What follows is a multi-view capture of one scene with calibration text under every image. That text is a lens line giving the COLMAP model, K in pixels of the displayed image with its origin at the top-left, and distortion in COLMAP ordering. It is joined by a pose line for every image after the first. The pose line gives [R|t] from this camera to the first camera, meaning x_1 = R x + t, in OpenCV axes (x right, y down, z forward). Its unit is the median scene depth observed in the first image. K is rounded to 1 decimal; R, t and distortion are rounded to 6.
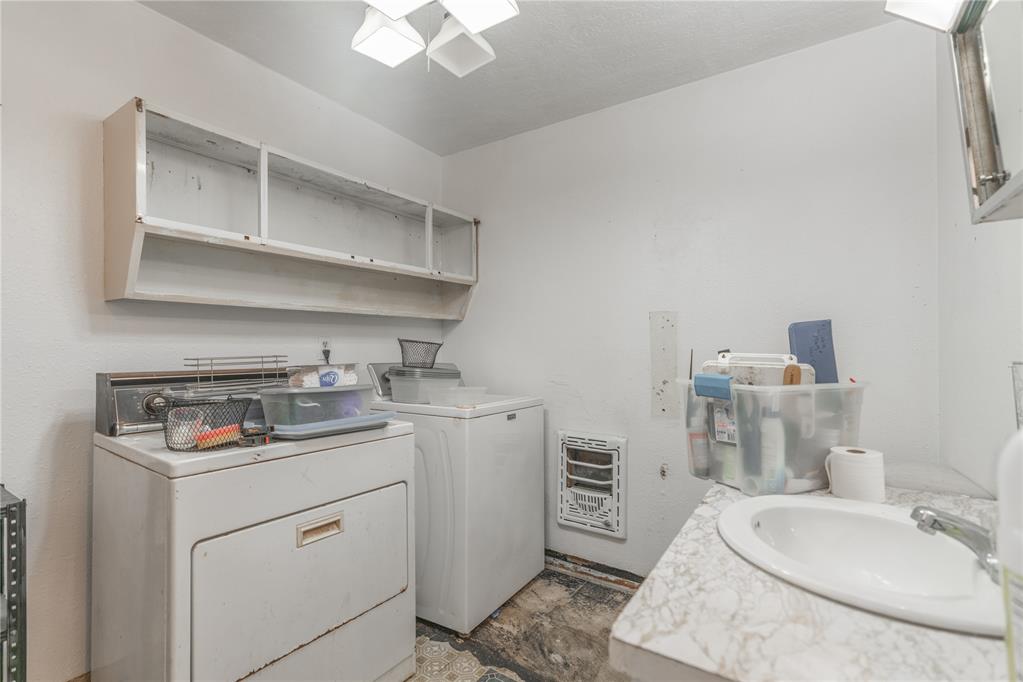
lens RADIAL K [[467.2, 0, 513.3], [0, 467.2, 343.2], [0, 0, 1]] dist [-0.000480, 0.000390]
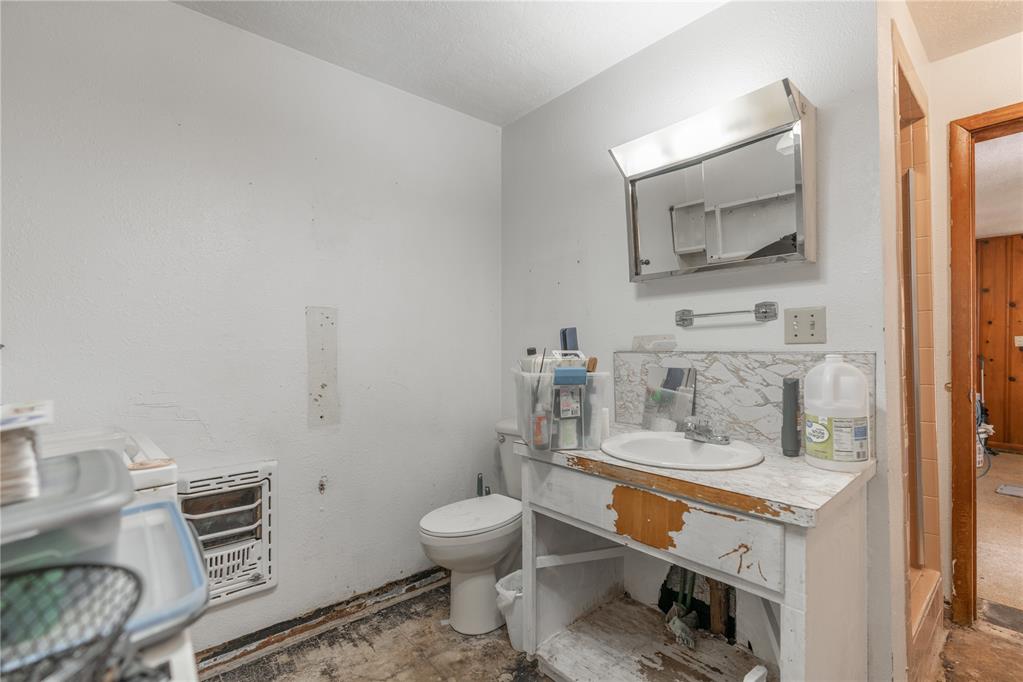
lens RADIAL K [[467.2, 0, 514.2], [0, 467.2, 344.9], [0, 0, 1]] dist [-0.000480, 0.000390]
pose [[0.261146, -0.008343, 0.965263, -0.427997], [-0.000251, 0.999962, 0.008710, -0.003356], [-0.965299, -0.002517, 0.261134, 0.392248]]
